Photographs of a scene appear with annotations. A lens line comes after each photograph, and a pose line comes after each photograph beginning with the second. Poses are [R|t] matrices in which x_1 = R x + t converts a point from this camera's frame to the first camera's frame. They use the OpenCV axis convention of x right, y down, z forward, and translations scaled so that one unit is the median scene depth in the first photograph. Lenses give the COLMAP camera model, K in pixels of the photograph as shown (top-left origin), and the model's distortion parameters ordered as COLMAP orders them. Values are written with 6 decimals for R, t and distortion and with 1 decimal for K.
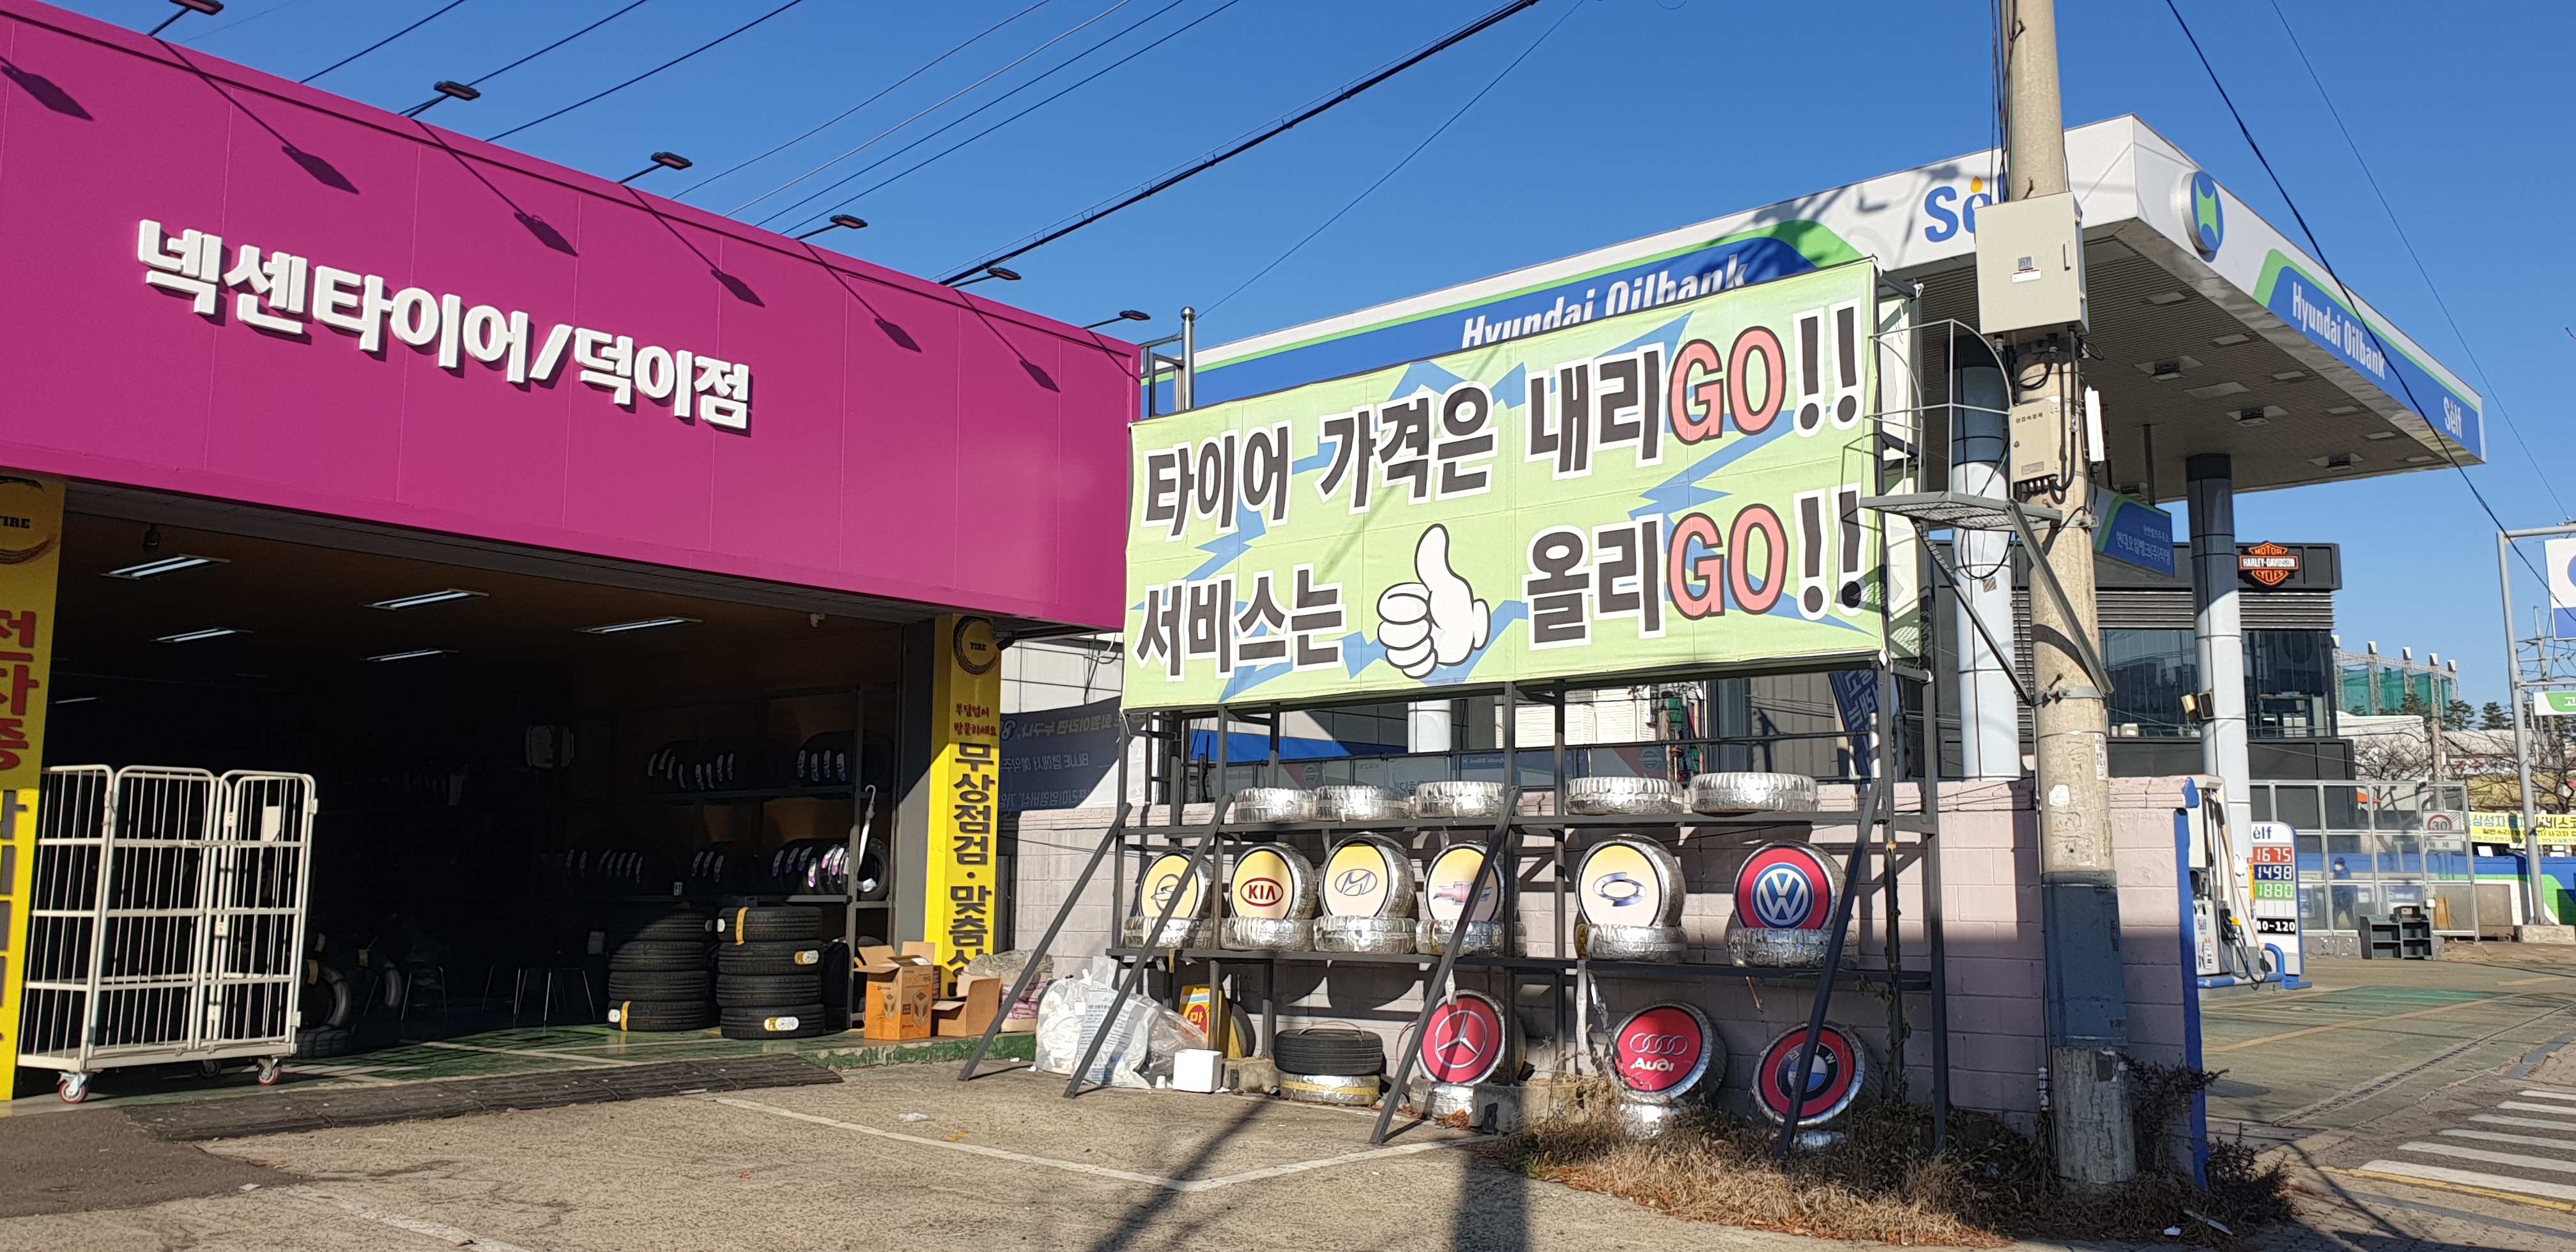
lens RADIAL K [[1998.0, 0, 1392.8], [0, 1998.0, 631.7], [0, 0, 1]] dist [0.085955, -0.002822]
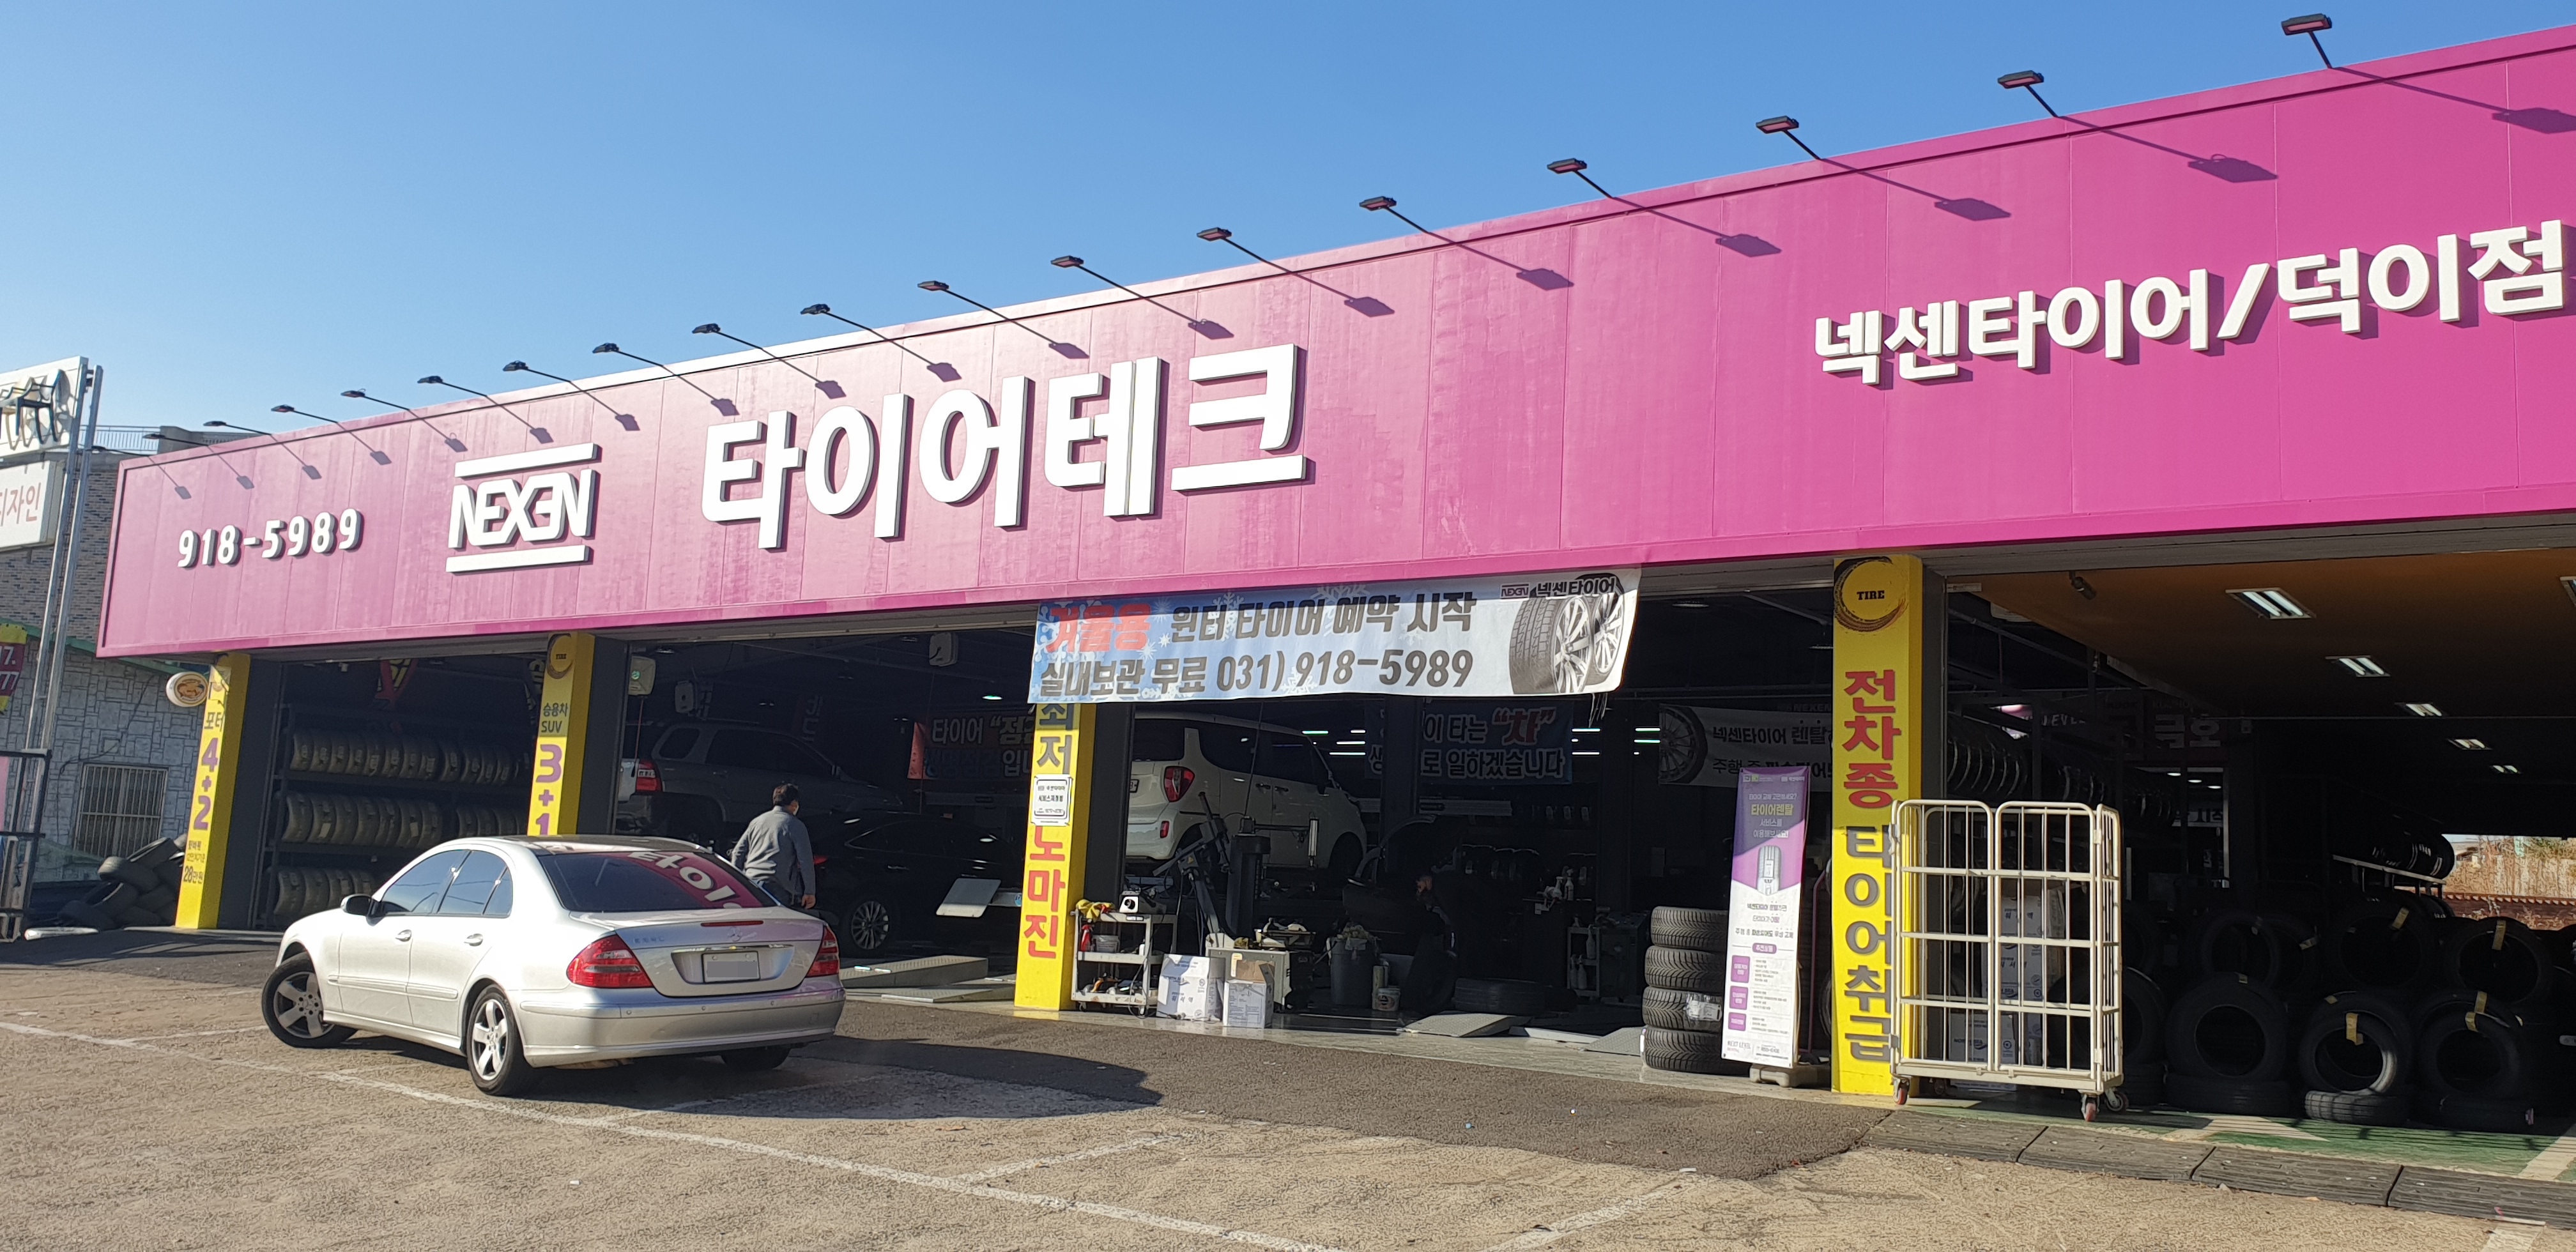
lens RADIAL K [[2087.0, 0, 1288.0], [0, 2087.0, 626.0], [0, 0, 1]] dist [0.044222, -0.001728]
pose [[0.037834, -0.129970, -0.990796, 0.467566], [0.082774, 0.988506, -0.126509, 0.082823], [0.995850, -0.077226, 0.048158, 0.592654]]
